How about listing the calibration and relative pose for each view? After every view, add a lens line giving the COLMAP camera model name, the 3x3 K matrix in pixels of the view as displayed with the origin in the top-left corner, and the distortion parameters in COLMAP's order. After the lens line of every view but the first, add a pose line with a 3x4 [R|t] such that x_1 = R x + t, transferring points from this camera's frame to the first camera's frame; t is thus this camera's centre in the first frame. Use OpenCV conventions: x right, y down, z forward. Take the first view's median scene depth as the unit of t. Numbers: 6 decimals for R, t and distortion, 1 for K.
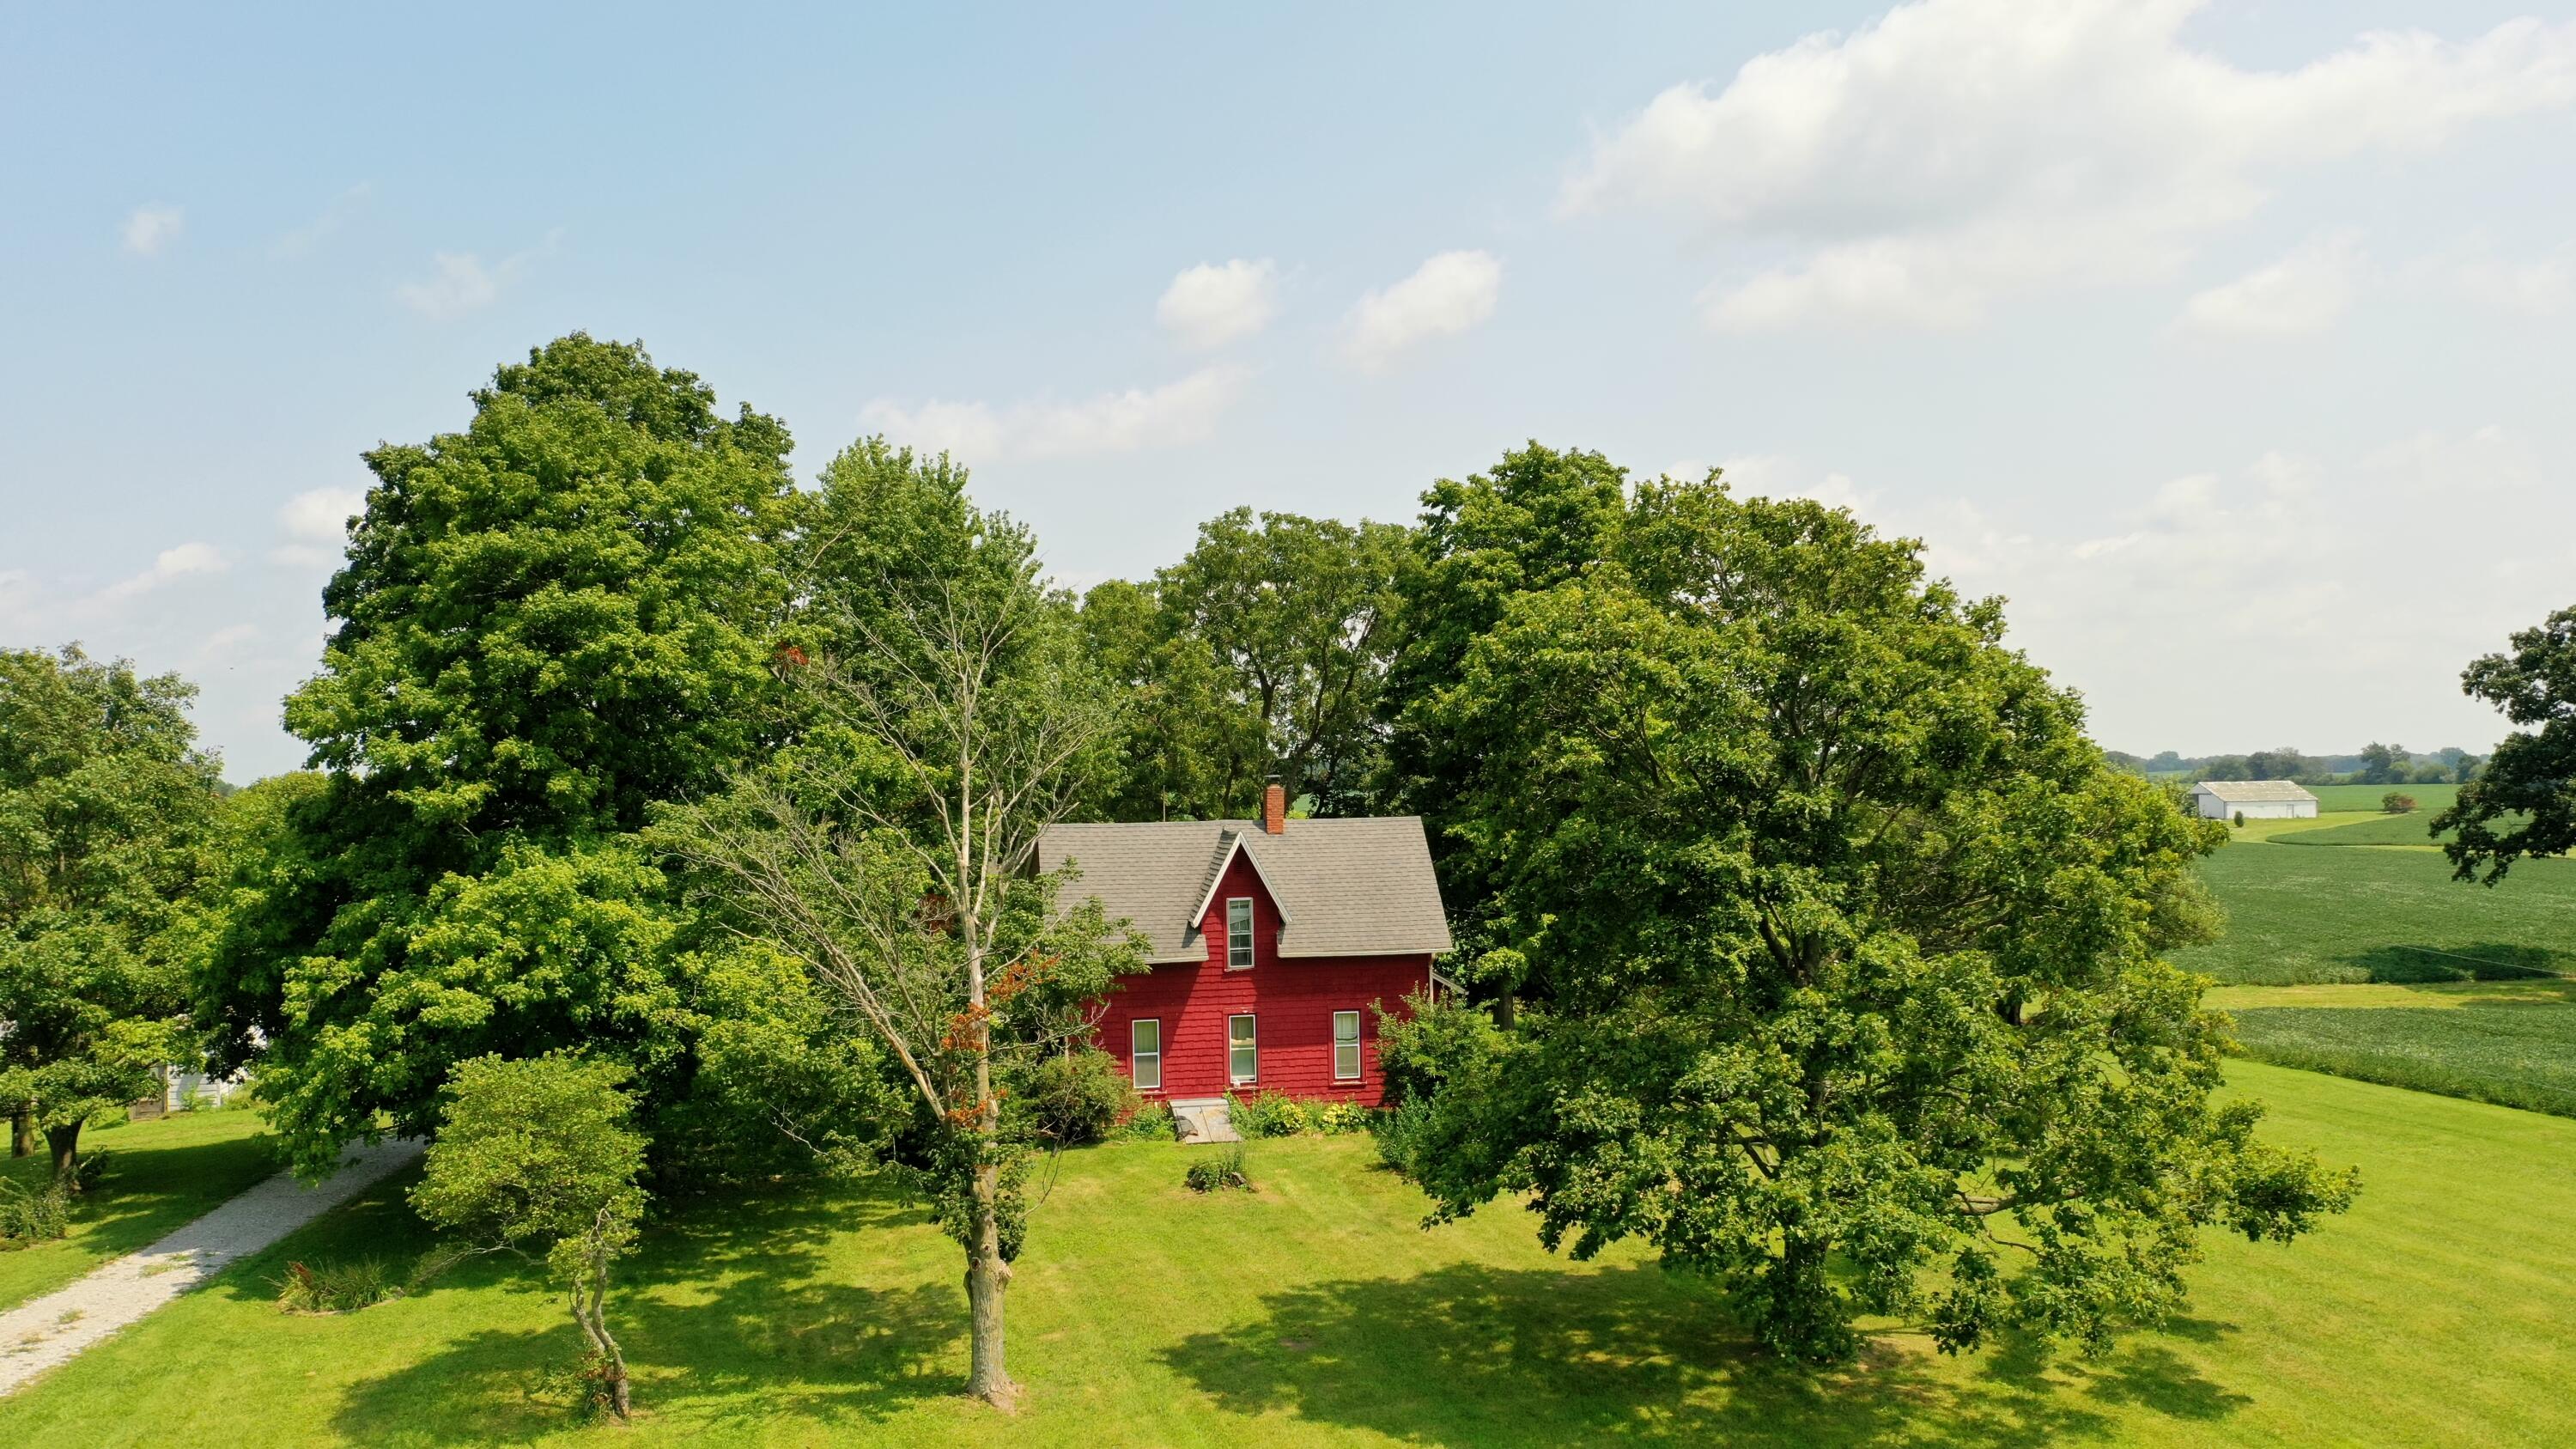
lens RADIAL K [[1979.9, 0, 1288.0], [0, 1979.9, 724.5], [0, 0, 1]] dist [0.028161, -0.066303]
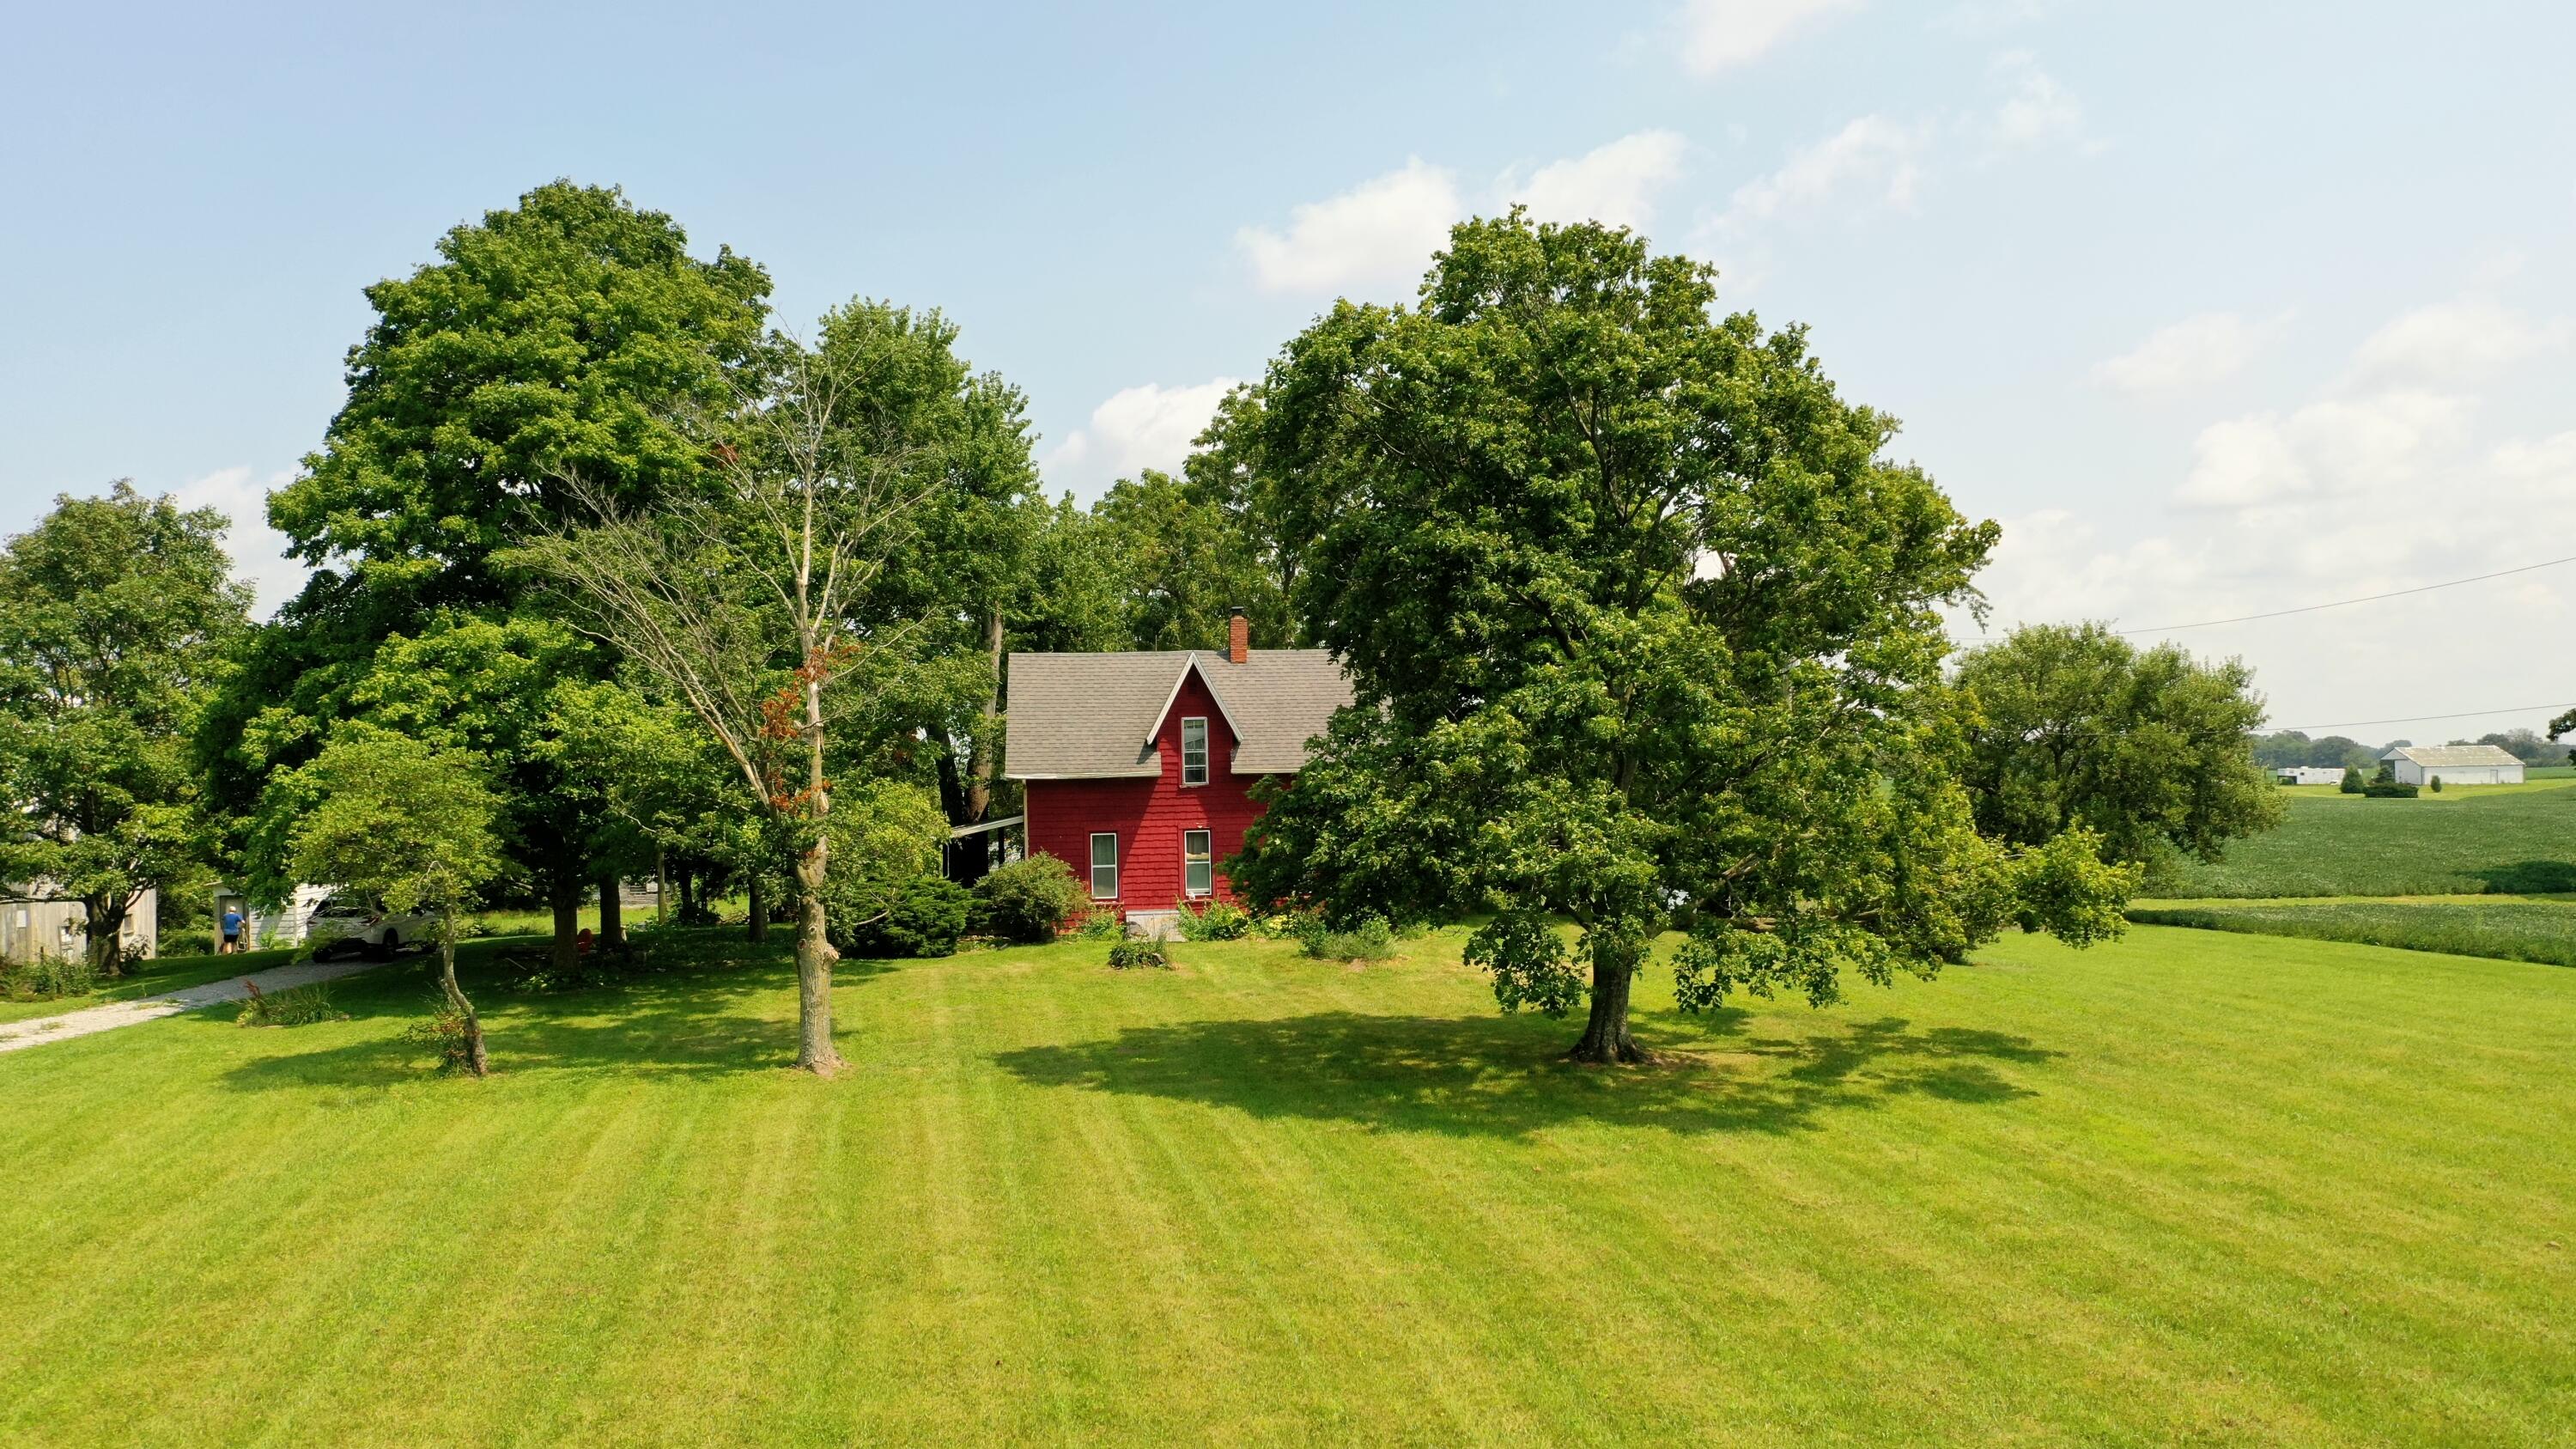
lens RADIAL K [[1993.8, 0, 1288.0], [0, 1993.8, 724.5], [0, 0, 1]] dist [0.003691, -0.001723]
pose [[0.995652, -0.004932, -0.093024, 0.144518], [0.005135, 0.999985, 0.001935, 0.106374], [0.093013, -0.002405, 0.995662, -0.040077]]
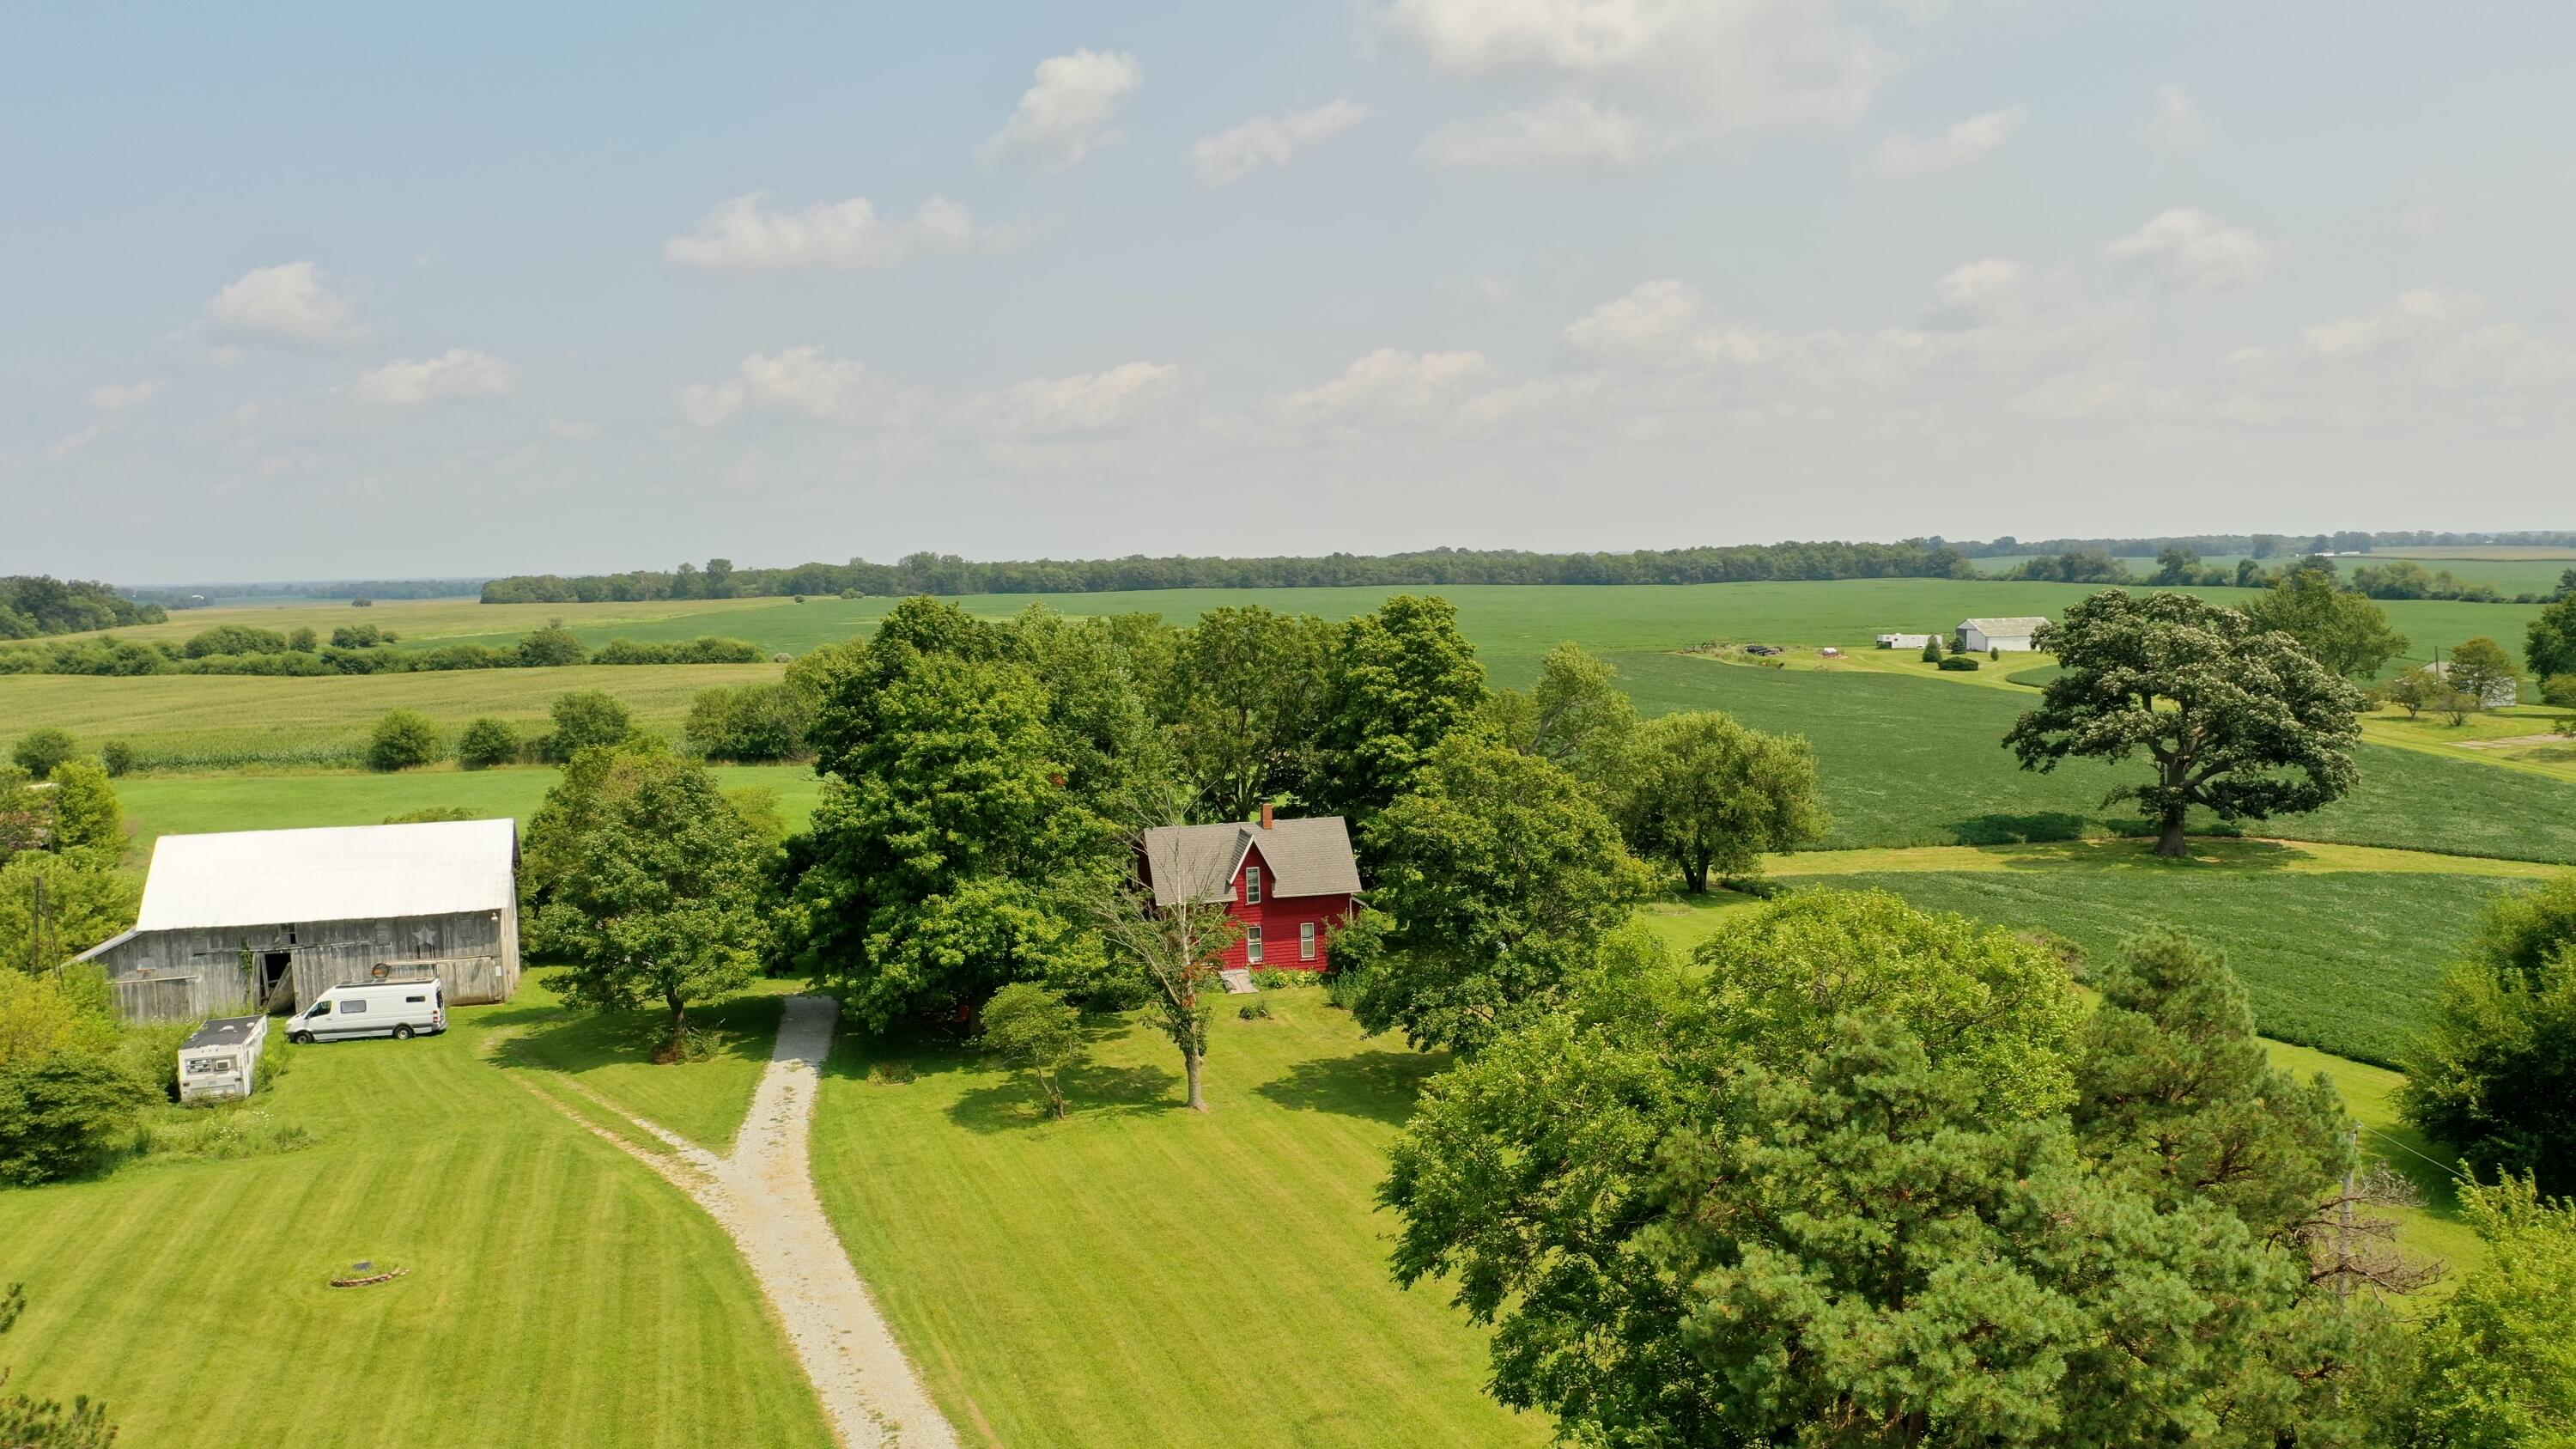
lens RADIAL K [[1991.1, 0, 1288.0], [0, 1991.1, 724.5], [0, 0, 1]] dist [-0.005714, -0.033302]
pose [[0.997659, -0.013982, 0.066936, -0.140409], [0.006581, 0.993960, 0.109546, -0.313360], [-0.068063, -0.108849, 0.991725, -1.086110]]
